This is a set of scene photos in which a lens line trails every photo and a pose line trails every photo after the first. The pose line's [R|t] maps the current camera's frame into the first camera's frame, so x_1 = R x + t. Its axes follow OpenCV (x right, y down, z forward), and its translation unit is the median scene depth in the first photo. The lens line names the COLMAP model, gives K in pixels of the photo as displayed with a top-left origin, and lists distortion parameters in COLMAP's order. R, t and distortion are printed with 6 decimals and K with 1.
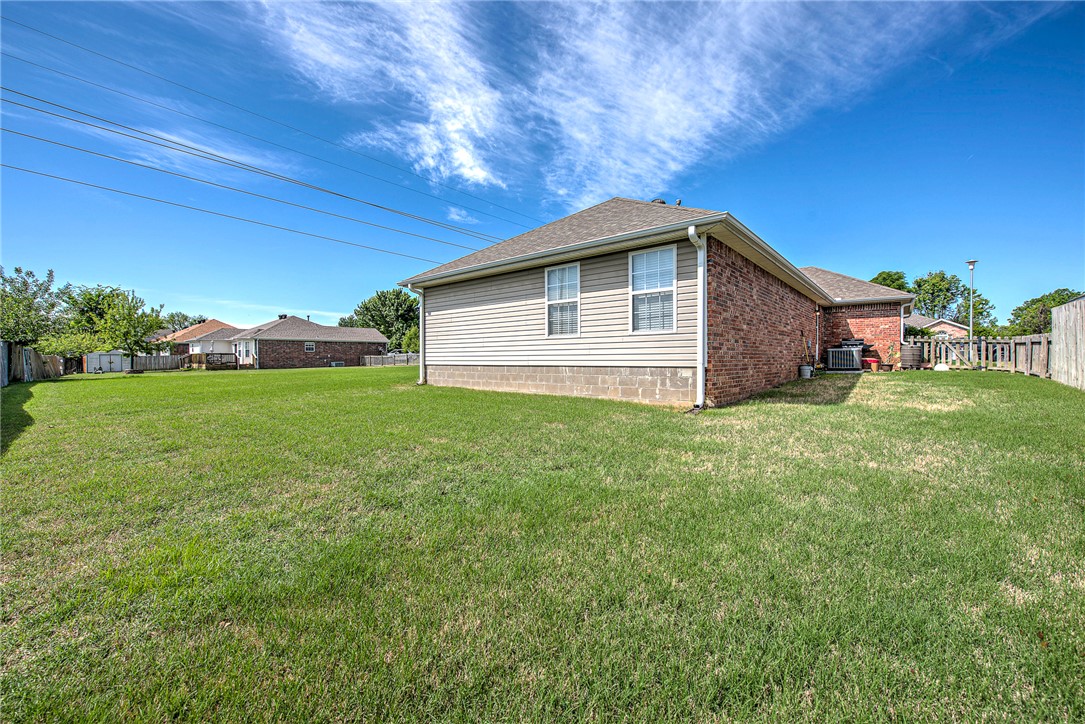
lens RADIAL K [[435.6, 0, 536.9], [0, 435.6, 361.8], [0, 0, 1]] dist [0.001098, -0.001428]
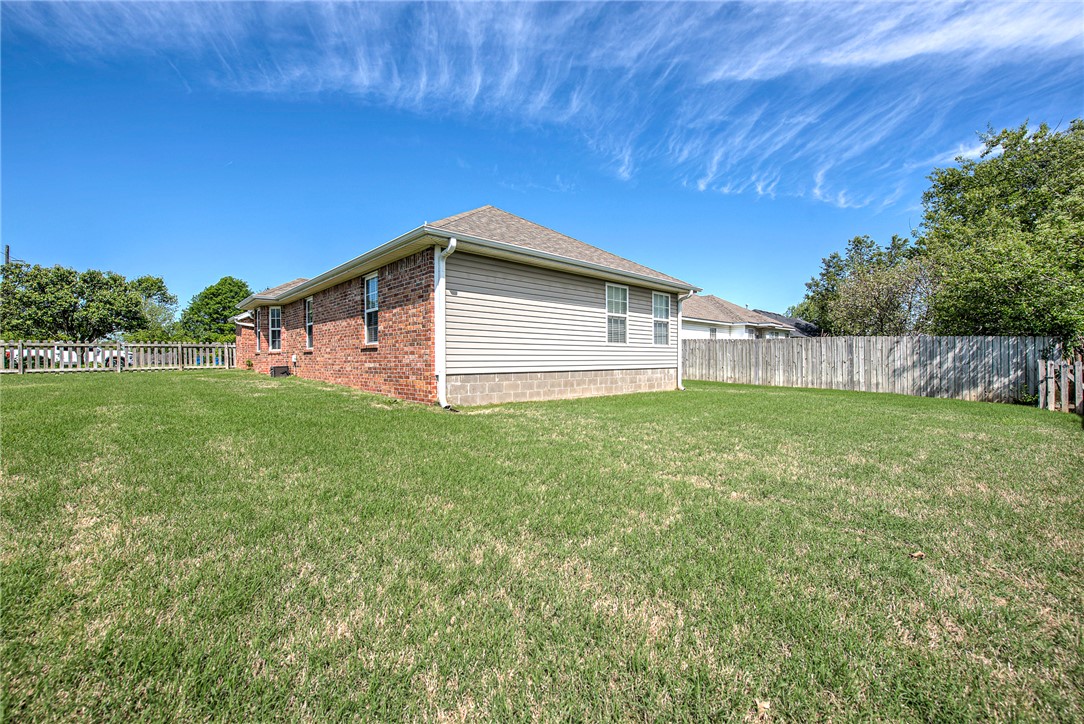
lens RADIAL K [[435.2, 0, 536.4], [0, 435.2, 361.8], [0, 0, 1]] dist [0.001098, -0.001428]
pose [[0.113889, -0.007188, 0.993467, -1.109393], [0.001731, 0.999974, 0.007037, -0.019777], [-0.993492, 0.000918, 0.113899, 1.050291]]
